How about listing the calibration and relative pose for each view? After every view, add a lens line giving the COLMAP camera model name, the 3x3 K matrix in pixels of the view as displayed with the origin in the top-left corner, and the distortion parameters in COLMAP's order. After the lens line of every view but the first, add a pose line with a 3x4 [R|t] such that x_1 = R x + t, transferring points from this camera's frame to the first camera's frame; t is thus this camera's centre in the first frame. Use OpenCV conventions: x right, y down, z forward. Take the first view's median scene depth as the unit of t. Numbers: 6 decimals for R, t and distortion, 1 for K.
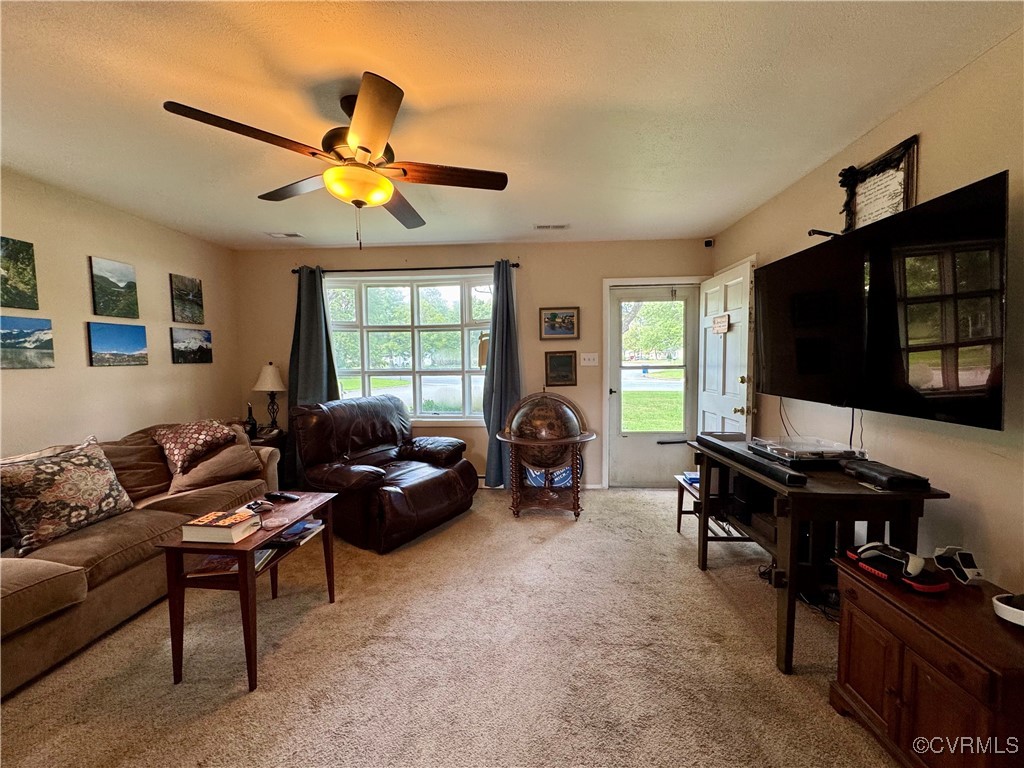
lens RADIAL K [[408.3, 0, 513.6], [0, 408.3, 383.8], [0, 0, 1]] dist [-0.002045, -0.000115]
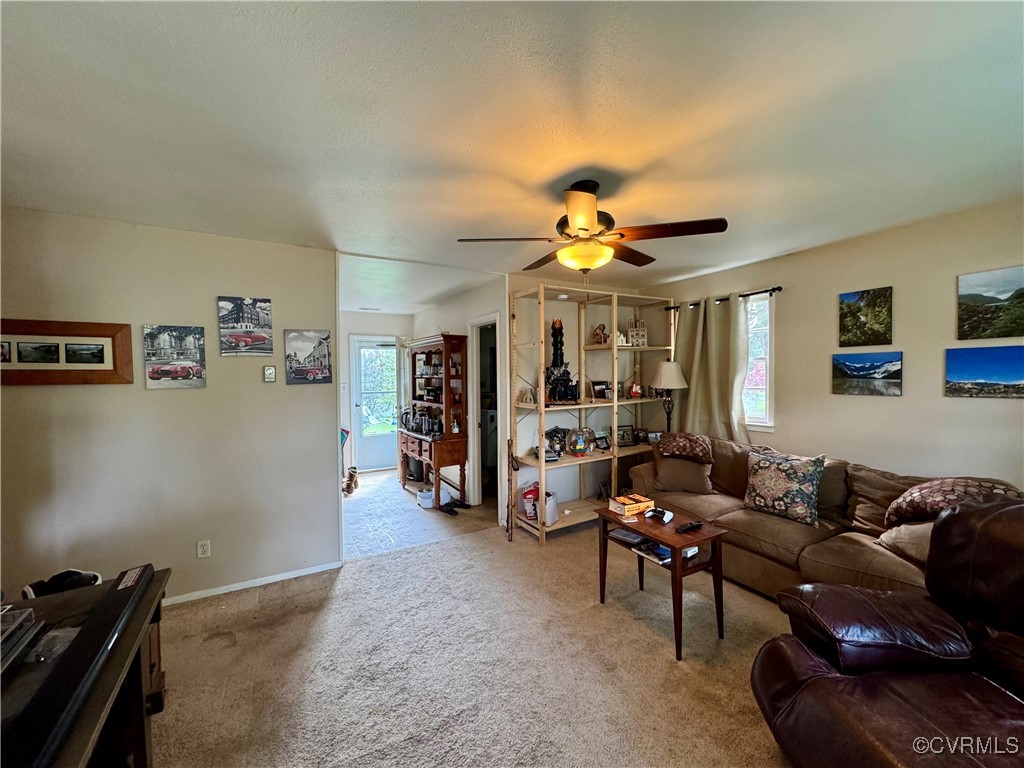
lens RADIAL K [[408.3, 0, 513.6], [0, 408.3, 383.8], [0, 0, 1]] dist [-0.002045, -0.000115]
pose [[-0.824088, 0.031812, -0.565568, 0.402925], [-0.015822, 0.996740, 0.079118, -0.173474], [0.566241, 0.074148, -0.820898, 1.605861]]
